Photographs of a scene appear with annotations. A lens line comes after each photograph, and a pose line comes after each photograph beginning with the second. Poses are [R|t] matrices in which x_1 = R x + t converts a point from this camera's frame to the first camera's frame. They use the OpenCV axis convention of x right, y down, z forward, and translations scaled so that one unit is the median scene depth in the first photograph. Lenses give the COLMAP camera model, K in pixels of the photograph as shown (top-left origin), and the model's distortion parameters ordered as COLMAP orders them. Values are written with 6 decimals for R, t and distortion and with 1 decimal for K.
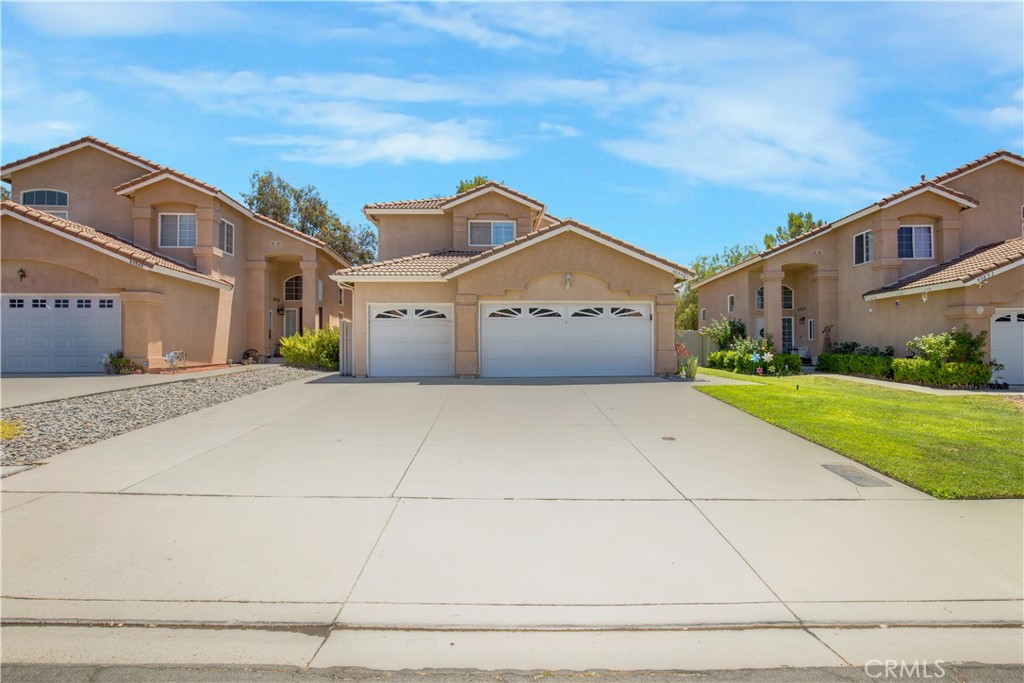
lens RADIAL K [[486.4, 0, 512.0], [0, 486.4, 341.5], [0, 0, 1]] dist [-0.034483, 0.000289]
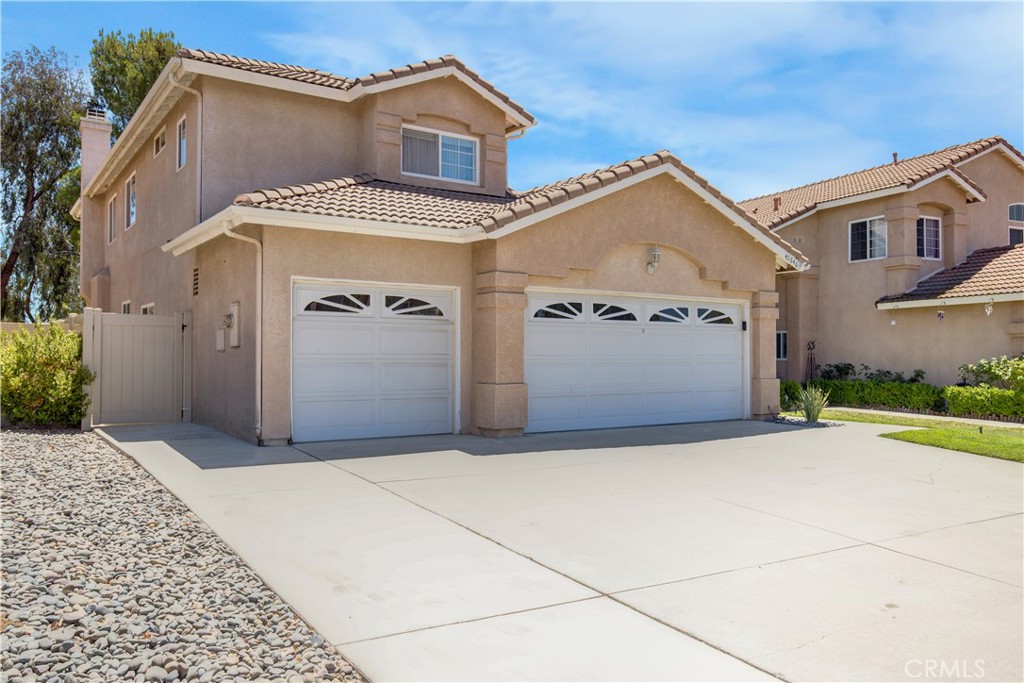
lens RADIAL K [[777.1, 0, 512.0], [0, 777.1, 341.5], [0, 0, 1]] dist [0.007992, 0.000920]
pose [[0.856907, 0.016883, 0.515194, -0.484706], [-0.010213, 0.999823, -0.015777, -0.010534], [-0.515369, 0.008257, 0.856929, 0.286814]]
